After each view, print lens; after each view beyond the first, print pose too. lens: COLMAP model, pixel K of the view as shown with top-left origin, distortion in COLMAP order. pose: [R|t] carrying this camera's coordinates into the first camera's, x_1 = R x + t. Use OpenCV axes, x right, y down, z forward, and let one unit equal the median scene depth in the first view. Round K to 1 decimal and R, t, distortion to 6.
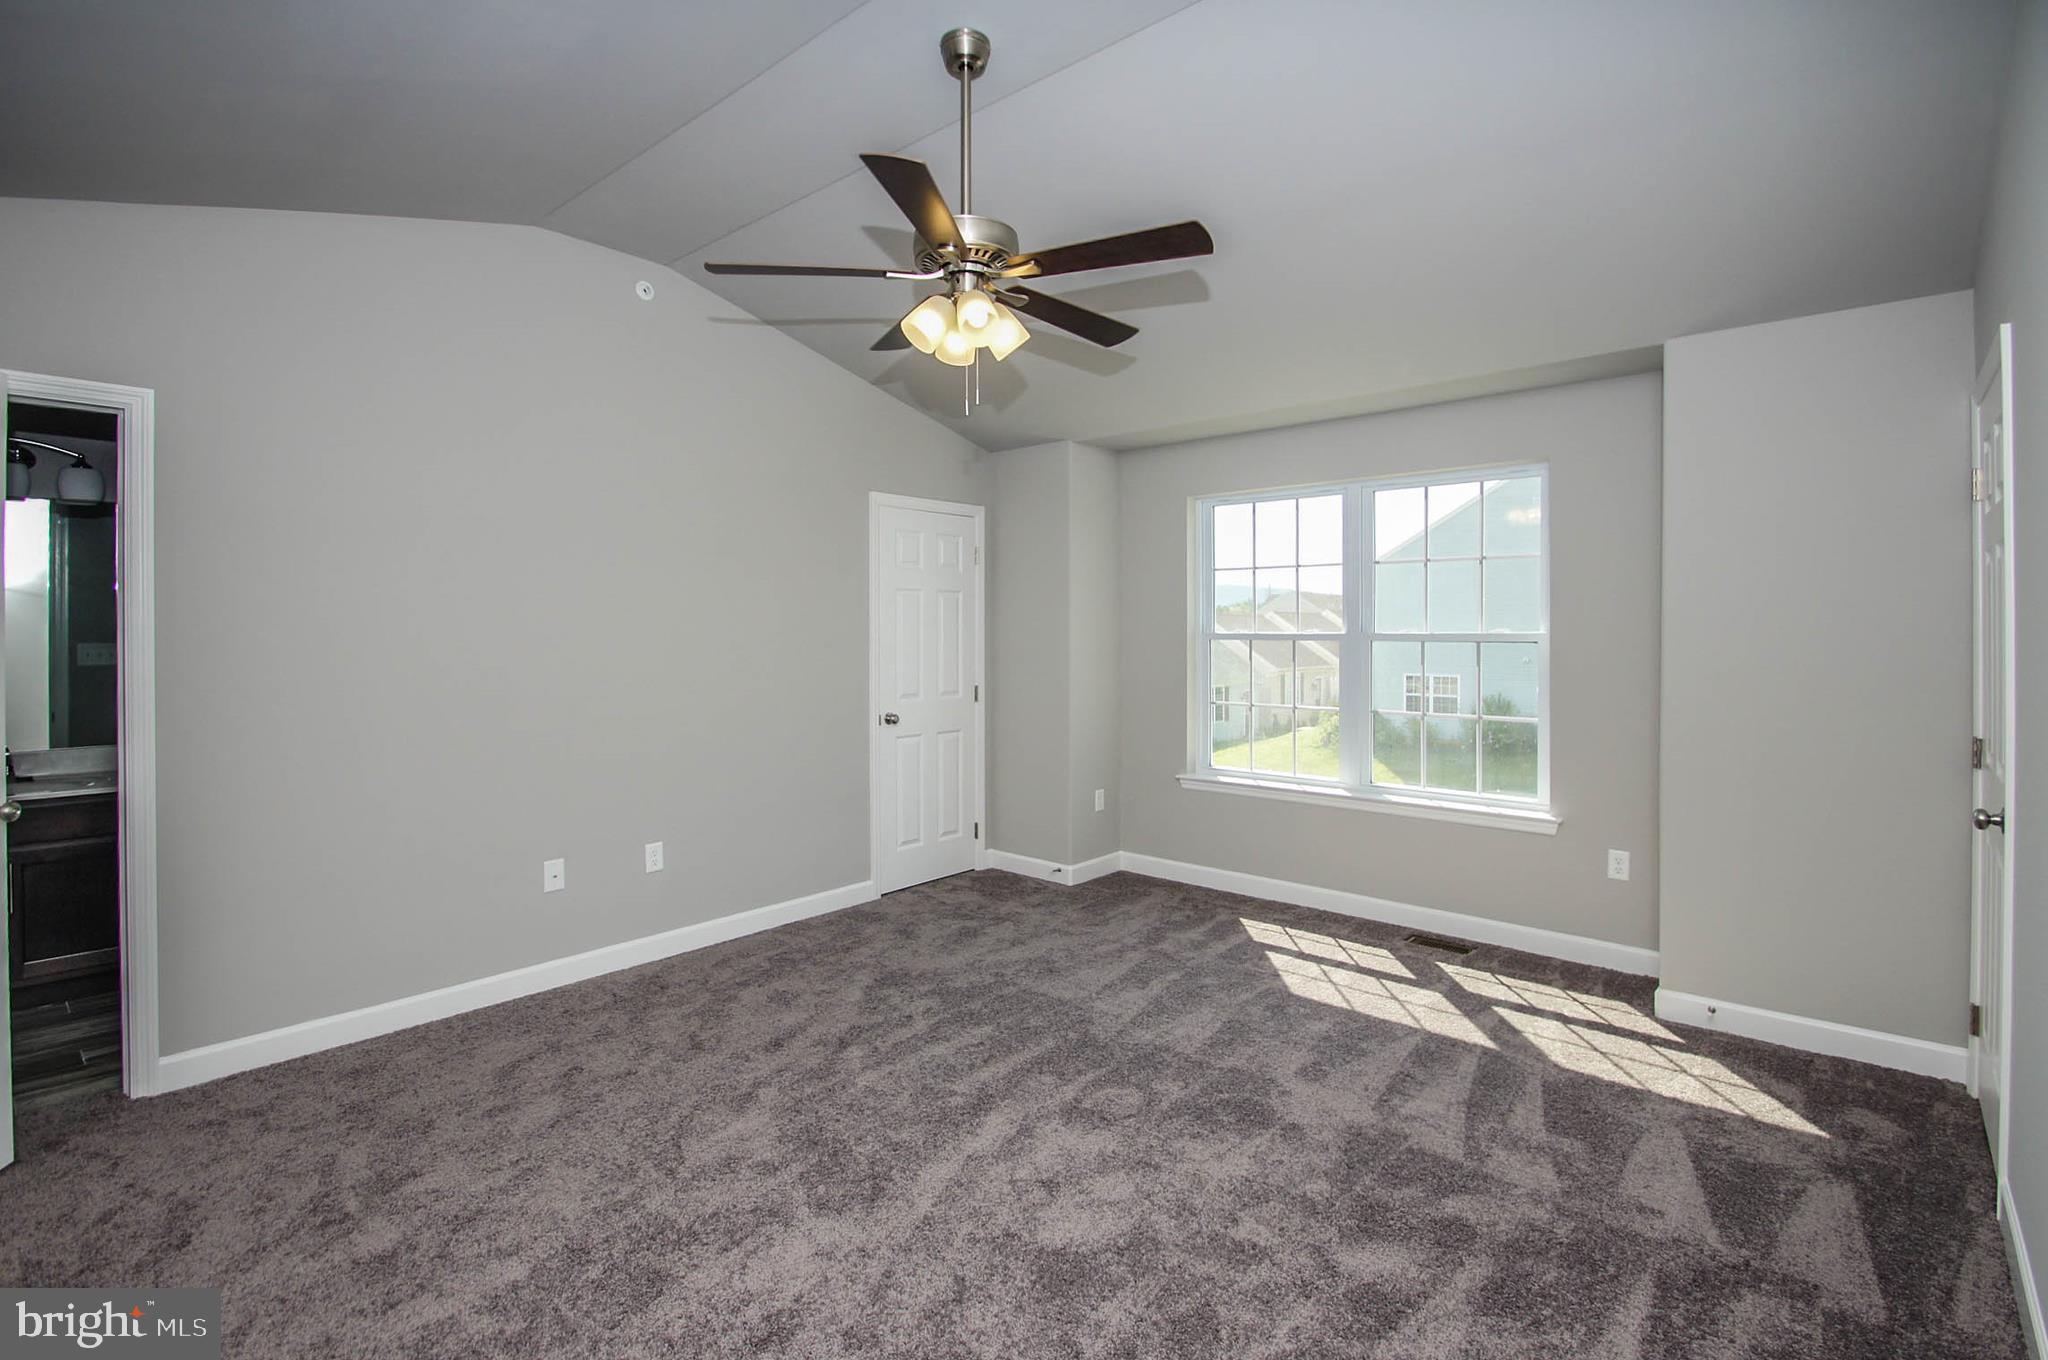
lens RADIAL K [[947.4, 0, 1018.6], [0, 947.4, 626.4], [0, 0, 1]] dist [-0.000286, 0.000328]
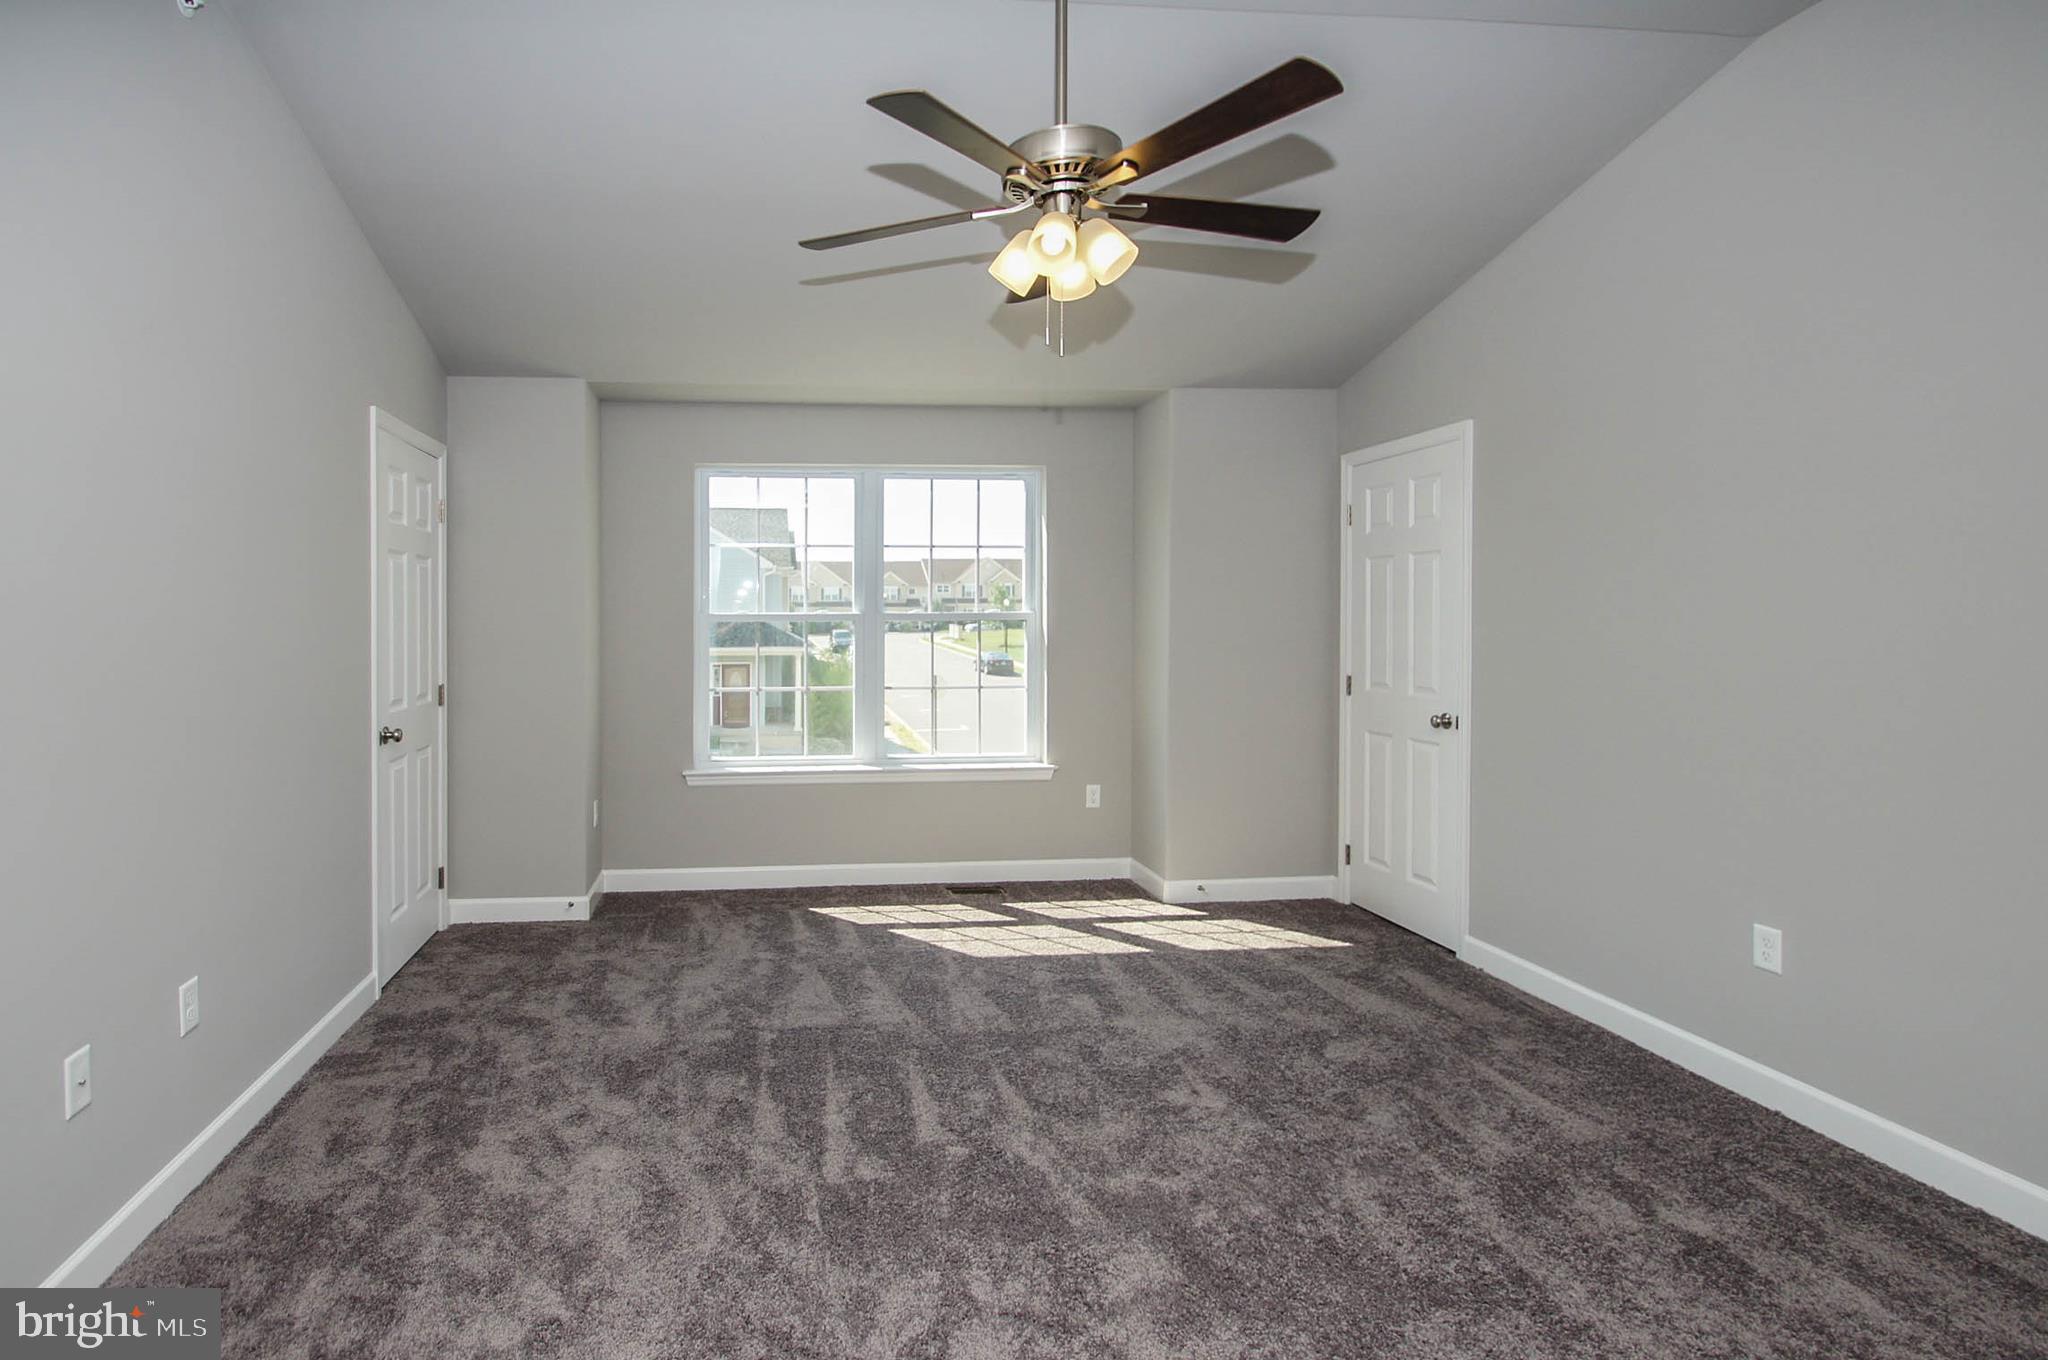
lens RADIAL K [[947.4, 0, 1018.6], [0, 947.4, 626.4], [0, 0, 1]] dist [-0.000286, 0.000328]
pose [[0.696524, -0.010505, 0.717457, -0.388936], [0.001630, 0.999913, 0.013058, 0.011402], [-0.717532, -0.007925, 0.696480, 0.228721]]
